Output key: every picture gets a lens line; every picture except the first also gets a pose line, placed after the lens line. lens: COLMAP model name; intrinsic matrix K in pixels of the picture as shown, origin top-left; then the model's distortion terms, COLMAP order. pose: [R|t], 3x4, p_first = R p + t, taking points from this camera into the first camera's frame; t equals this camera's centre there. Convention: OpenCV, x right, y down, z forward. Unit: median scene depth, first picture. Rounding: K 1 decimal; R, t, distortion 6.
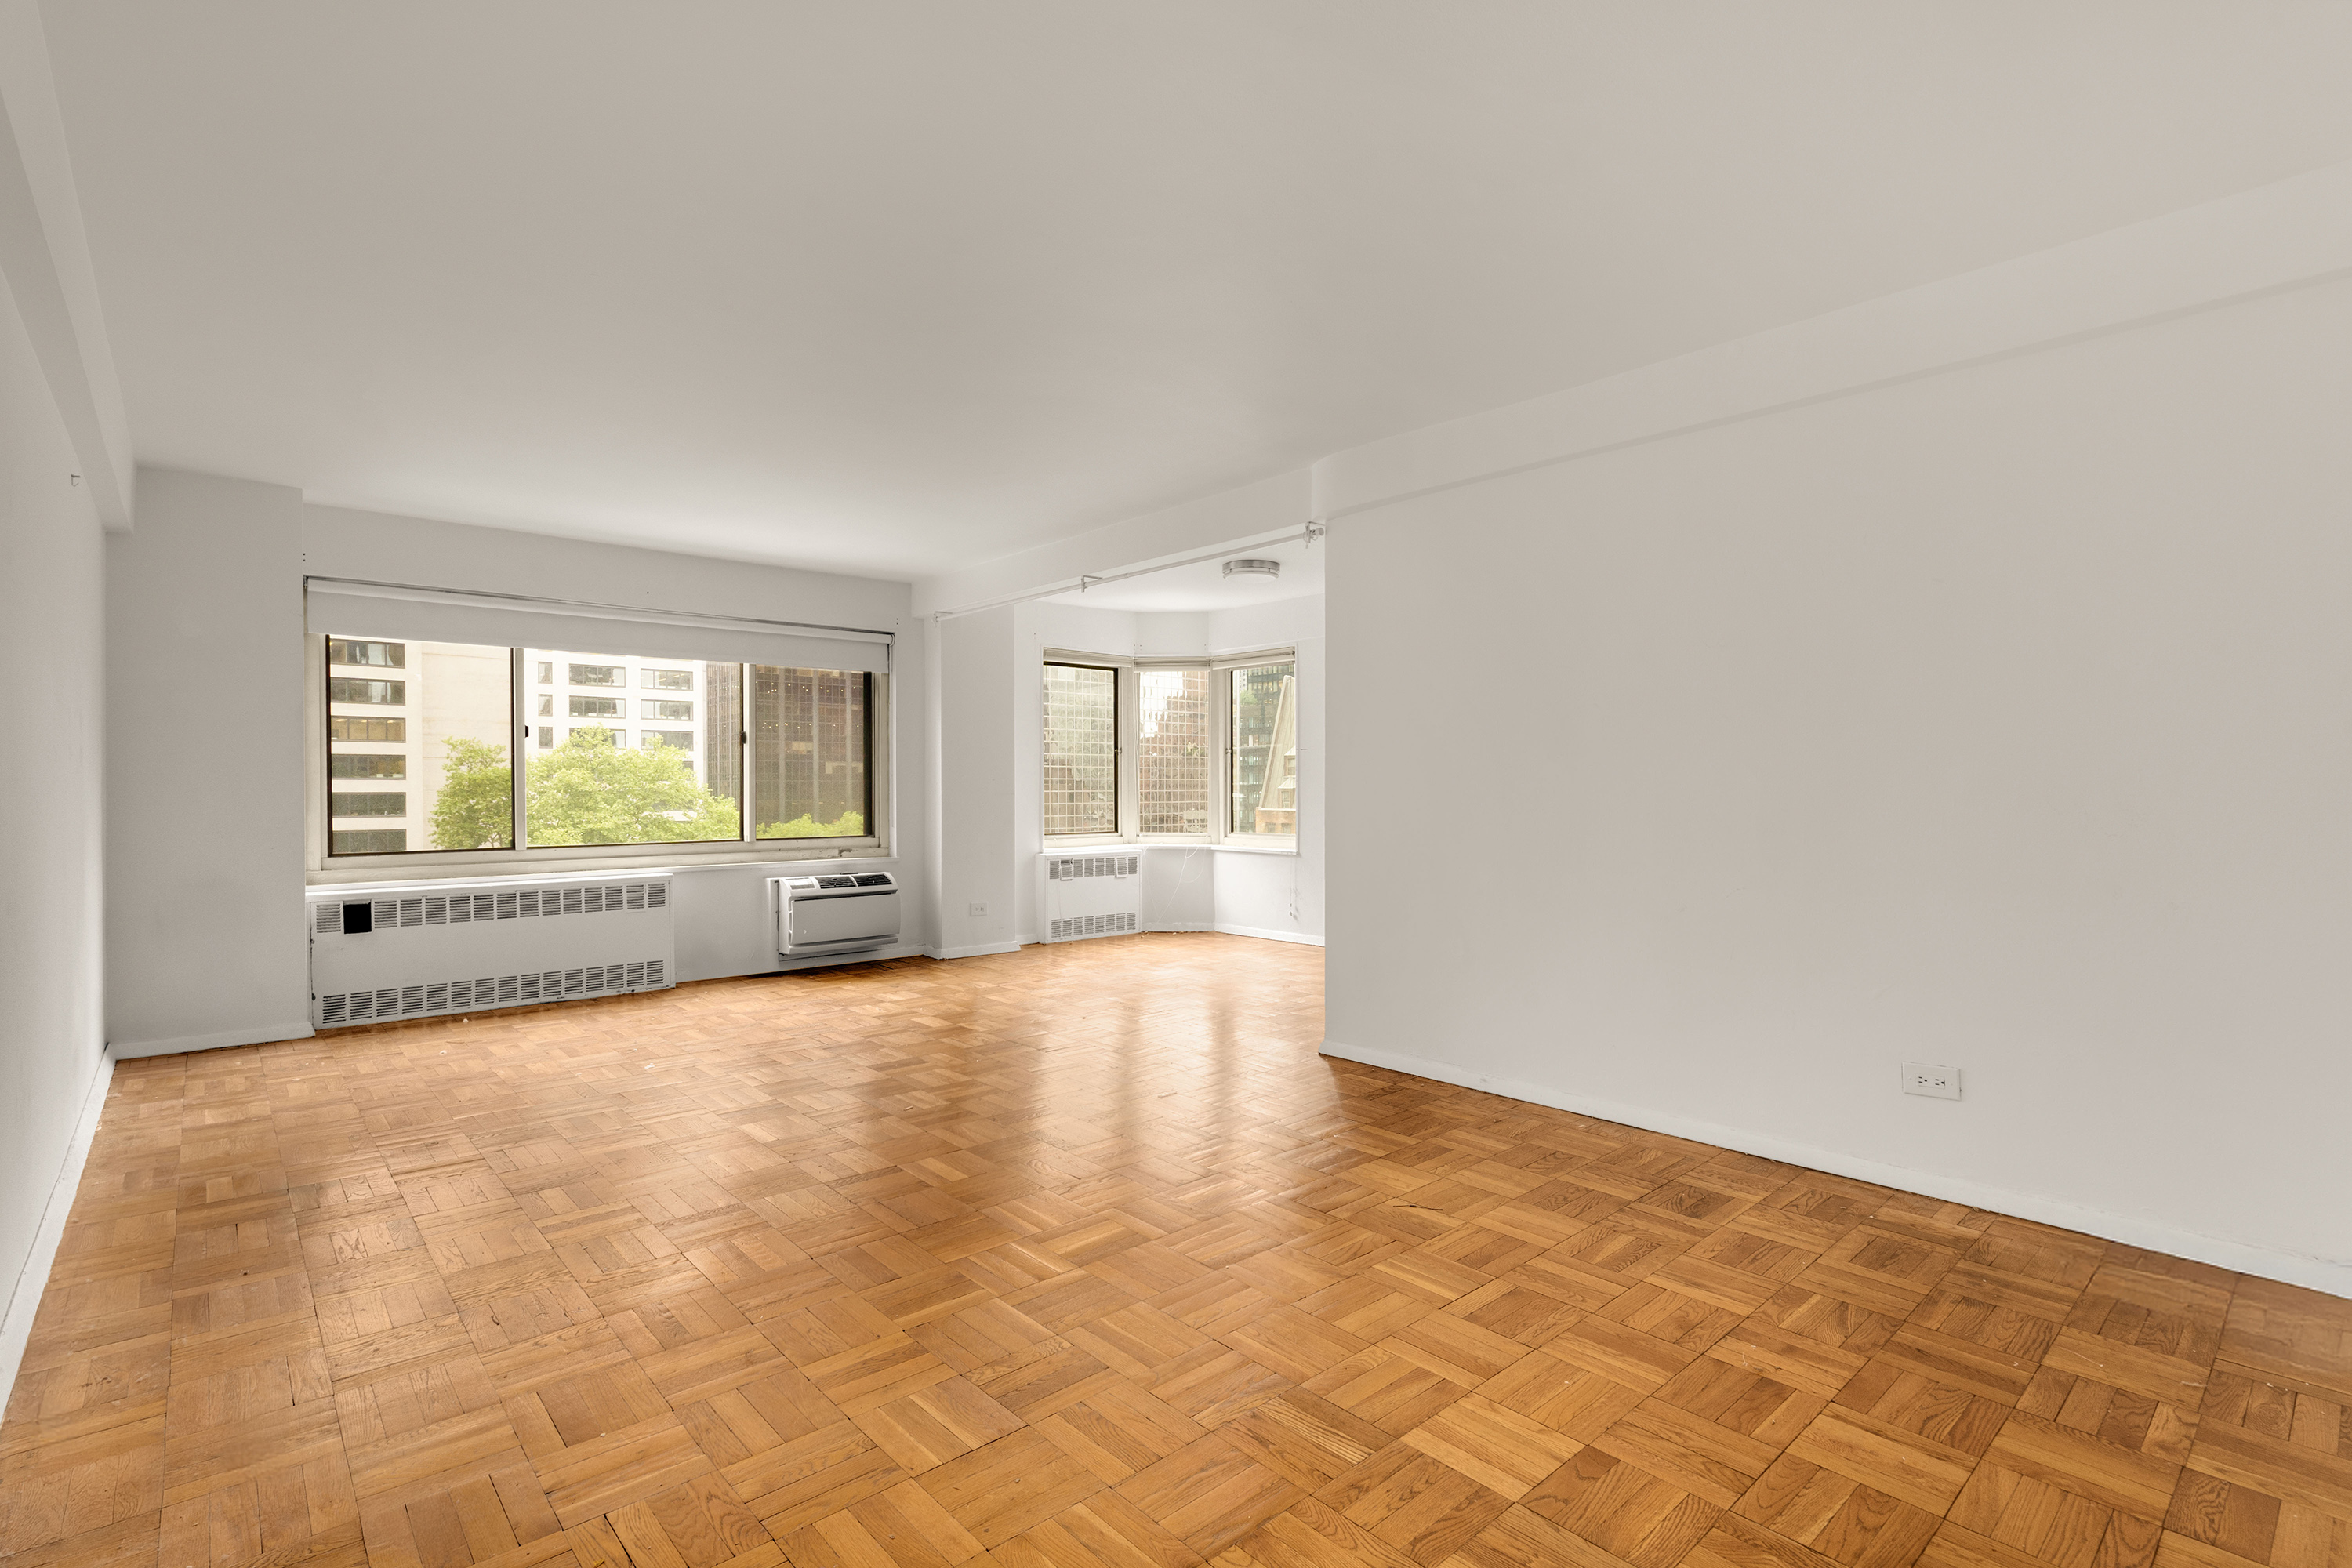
lens RADIAL K [[1084.7, 0, 1162.5], [0, 1084.7, 790.6], [0, 0, 1]] dist [-0.001081, 0.000371]
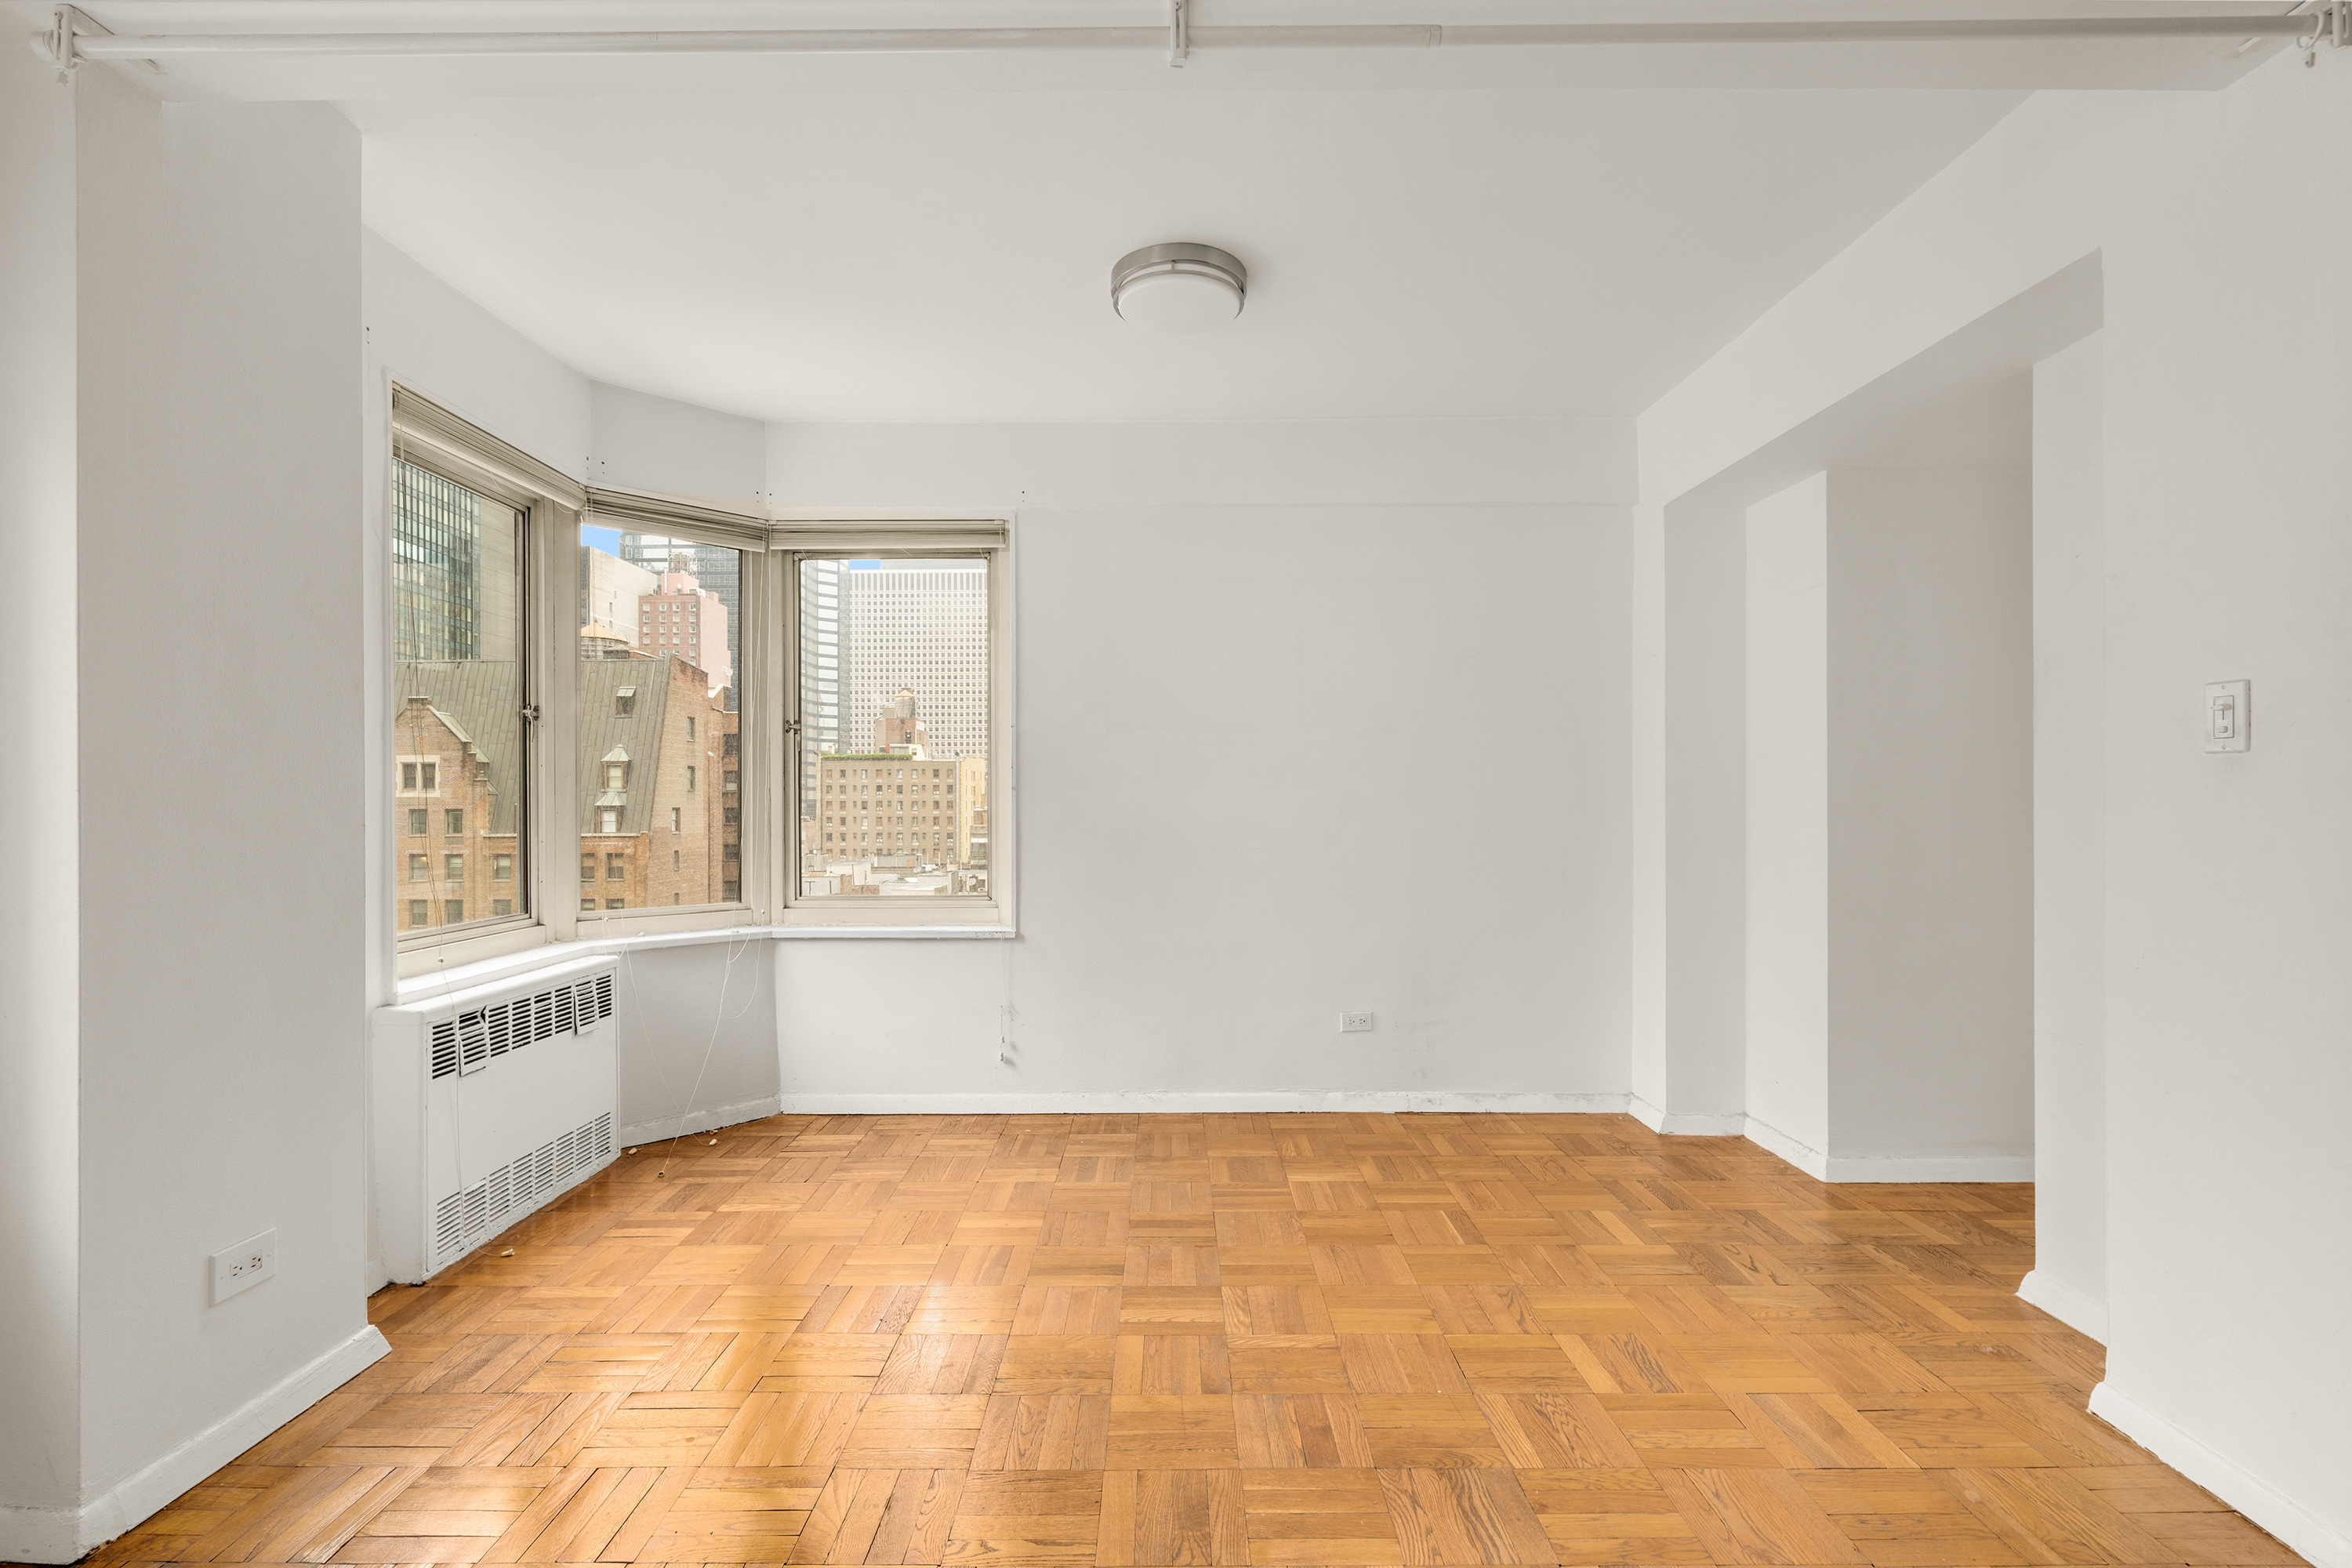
lens RADIAL K [[1079.9, 0, 1170.2], [0, 1079.9, 799.1], [0, 0, 1]] dist [0.001334, 0.000377]
pose [[0.665862, 0.001330, 0.746073, -0.260817], [0.005429, 0.999963, -0.006628, -0.000516], [-0.746055, 0.008464, 0.665831, 0.800748]]
